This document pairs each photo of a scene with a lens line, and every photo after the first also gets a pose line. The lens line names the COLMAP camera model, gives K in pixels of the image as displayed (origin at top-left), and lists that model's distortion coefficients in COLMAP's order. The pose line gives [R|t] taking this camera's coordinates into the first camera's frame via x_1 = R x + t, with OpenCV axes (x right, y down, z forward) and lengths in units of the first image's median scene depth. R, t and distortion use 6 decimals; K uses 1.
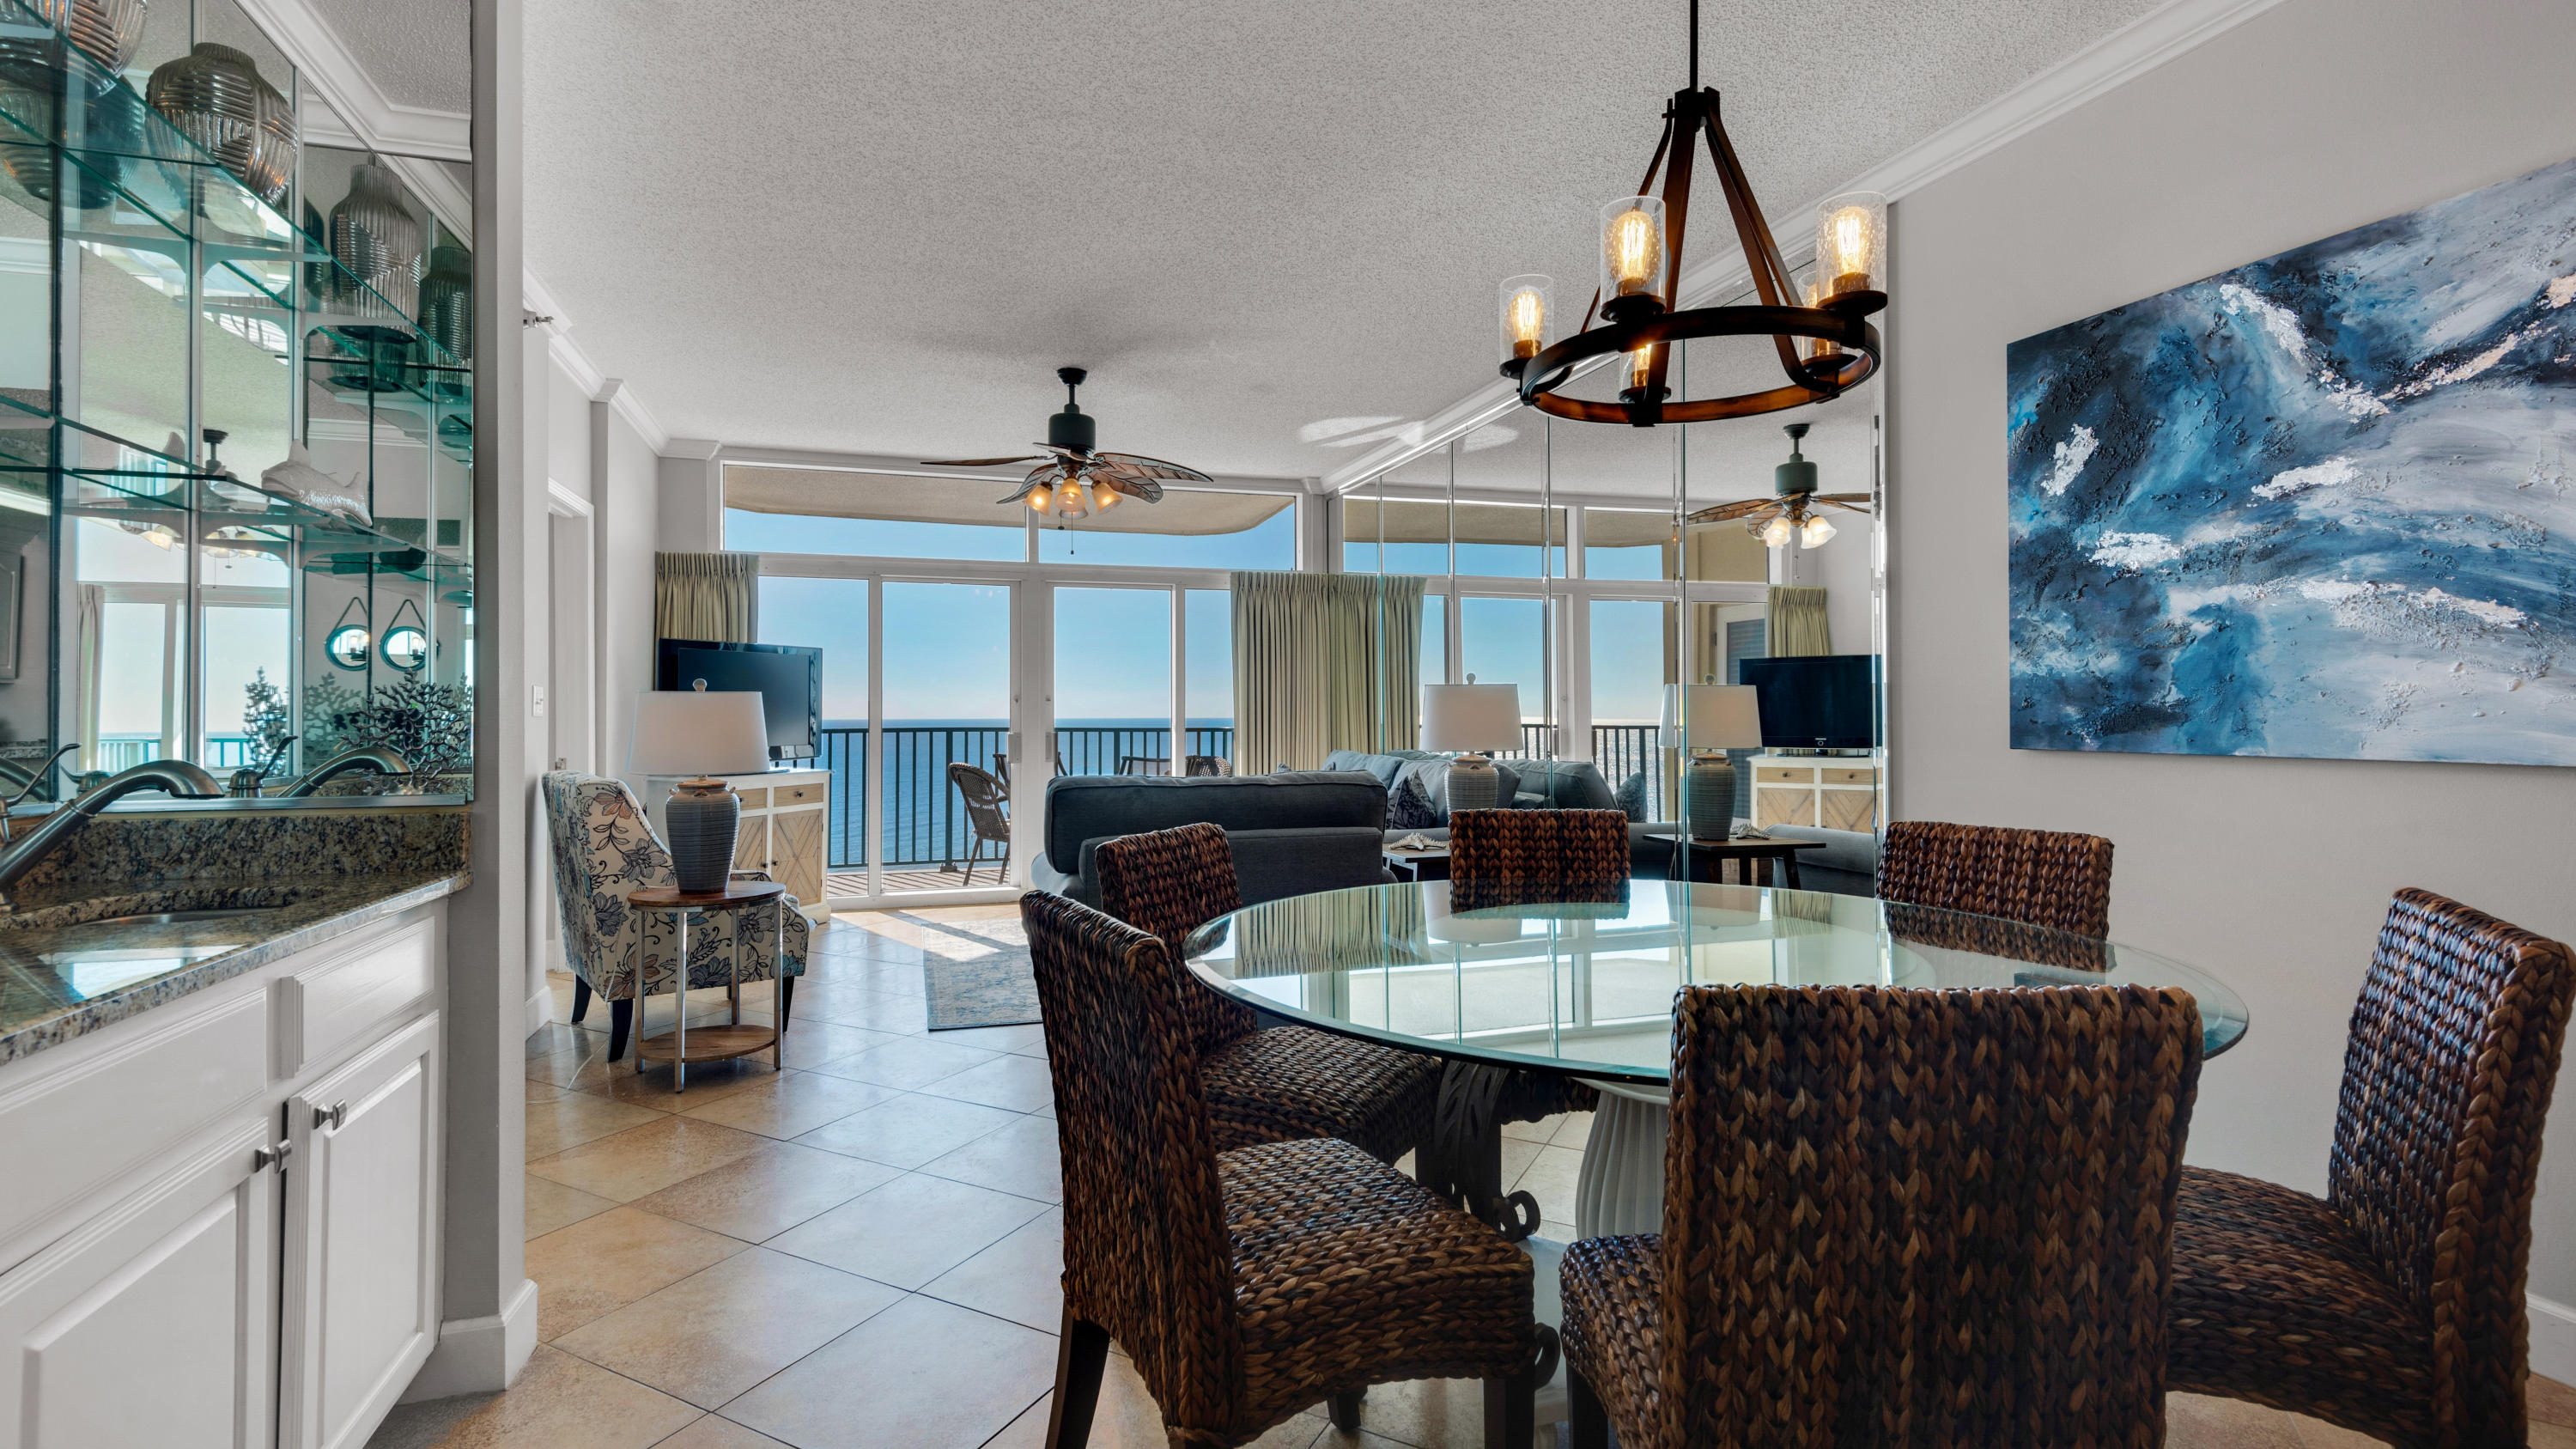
lens RADIAL K [[1175.7, 0, 1251.5], [0, 1175.7, 691.3], [0, 0, 1]] dist [0.026513, -0.013007]
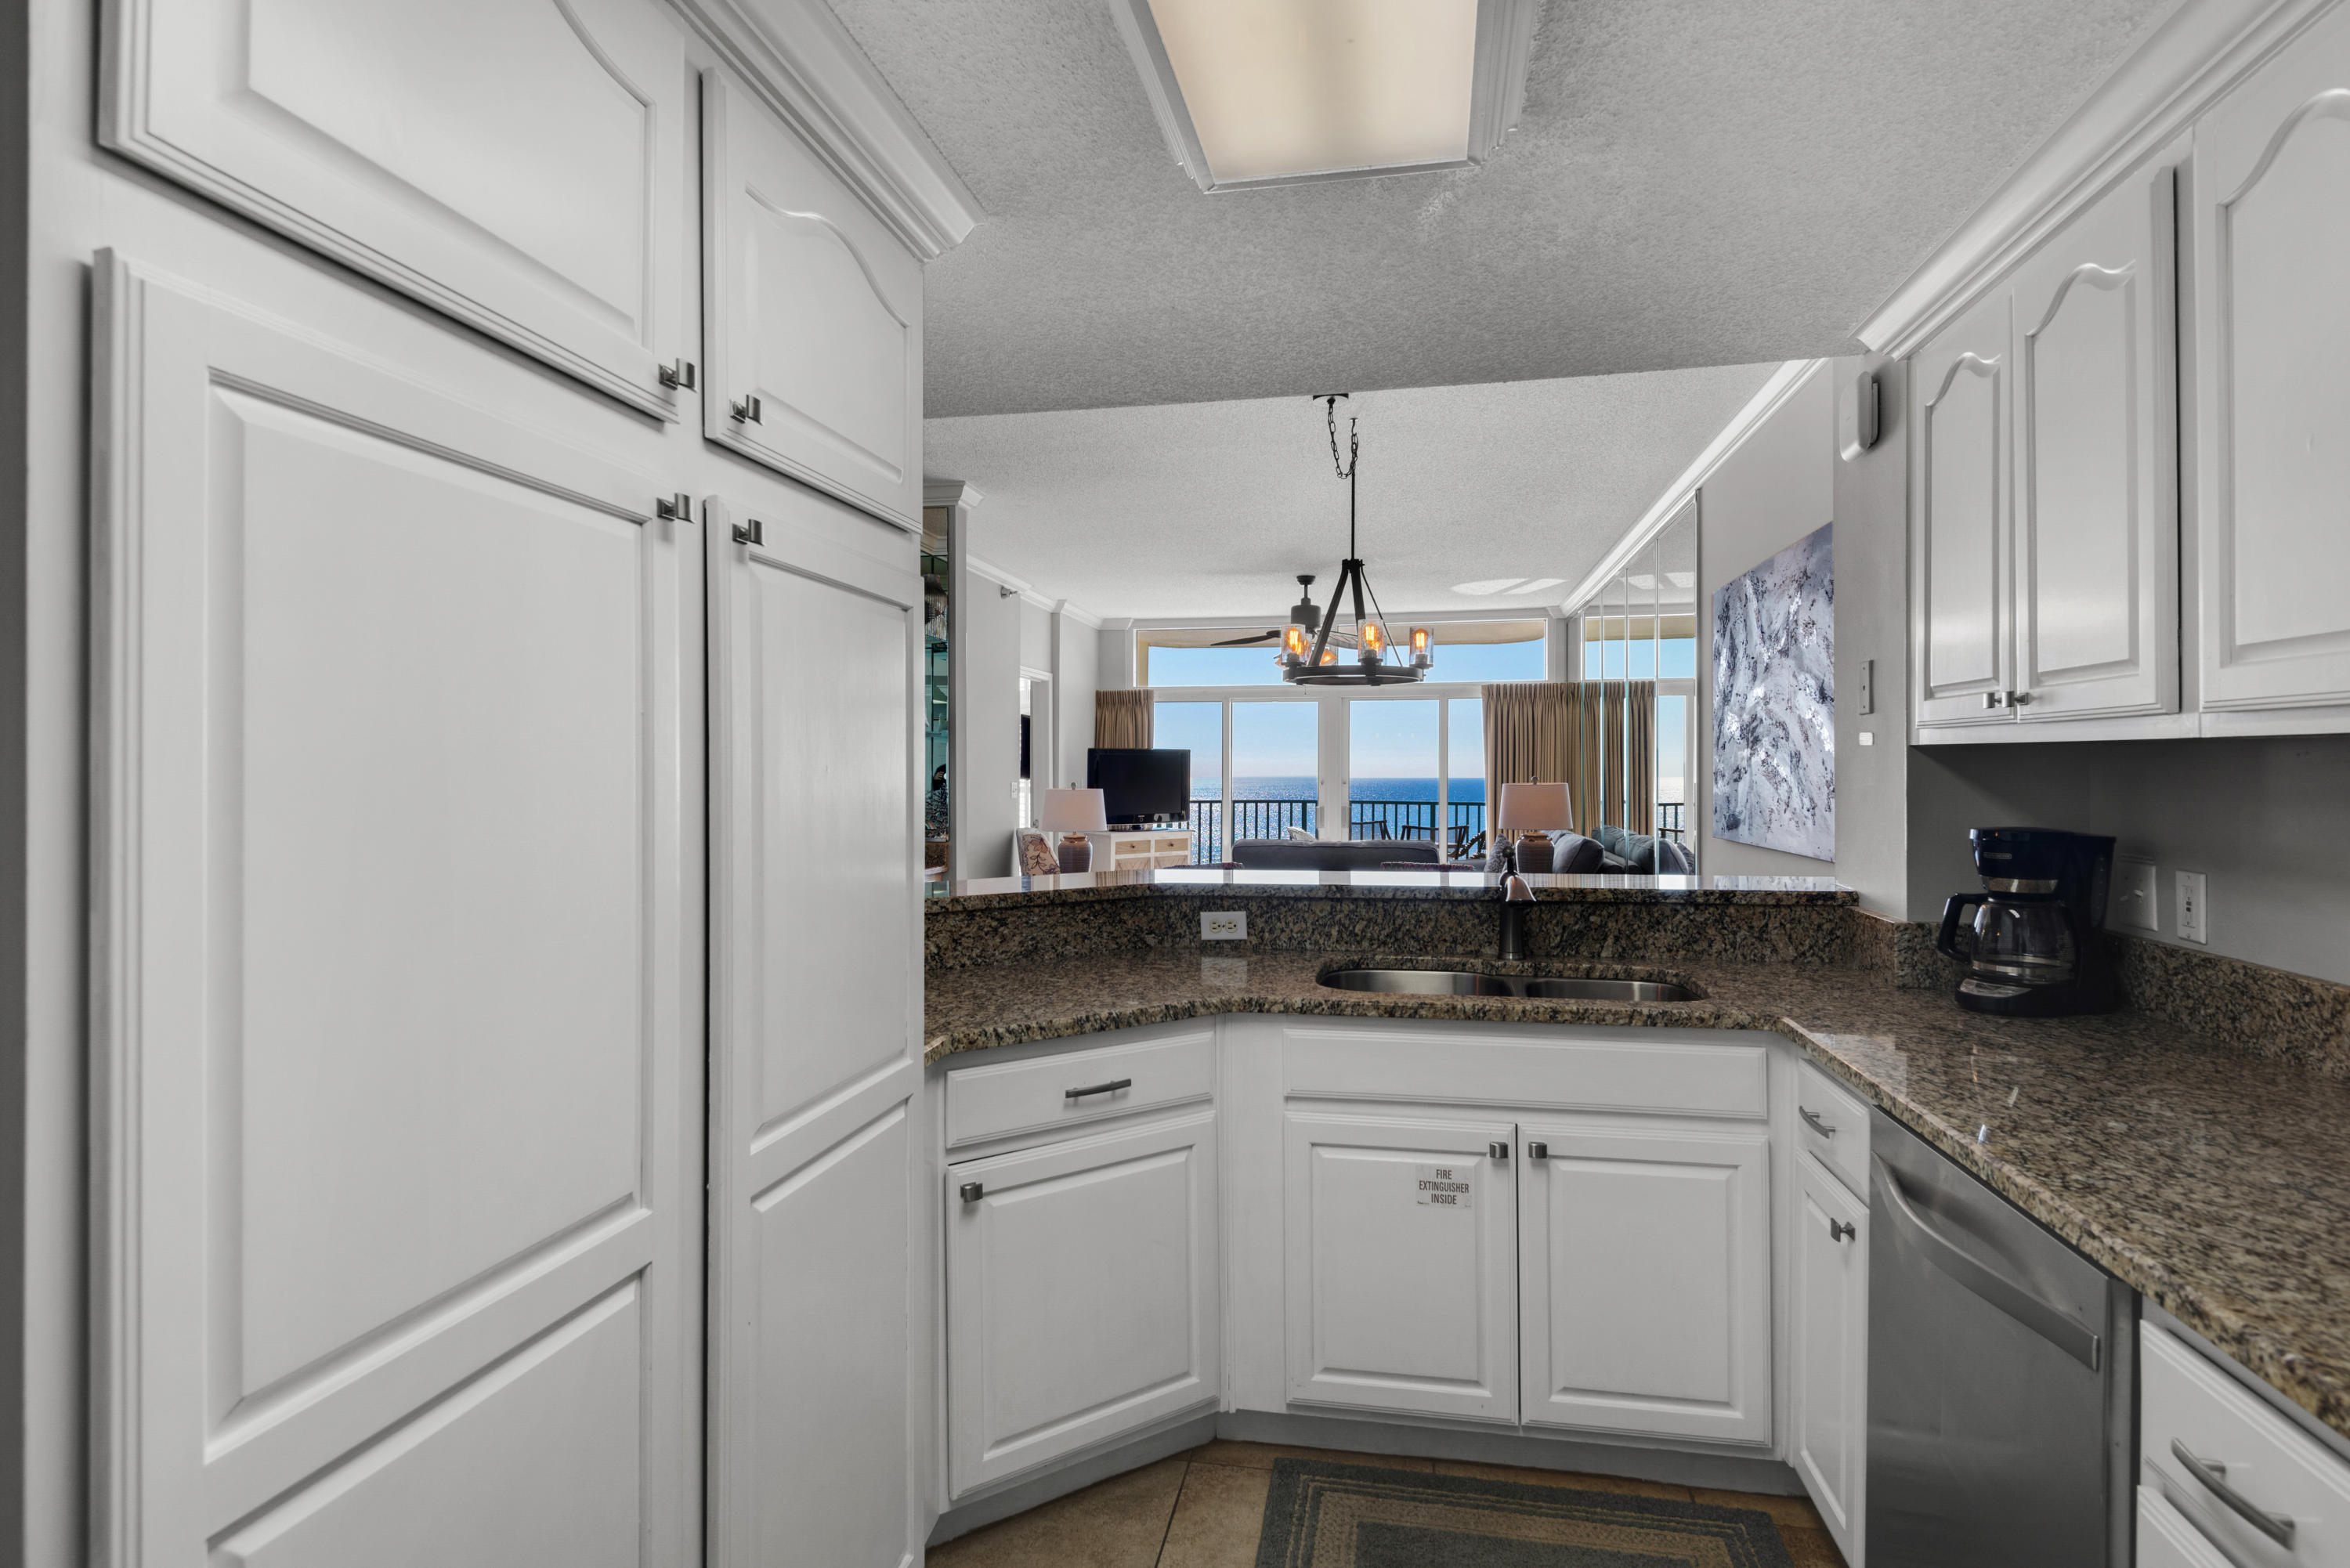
lens RADIAL K [[1190.0, 0, 1158.3], [0, 1190.0, 760.3], [0, 0, 1]] dist [-0.013131, -0.005263]
pose [[0.877672, -0.001195, -0.479260, 0.815278], [0.004618, 0.999972, 0.005963, -0.078722], [0.479240, -0.007447, 0.877652, -0.889431]]
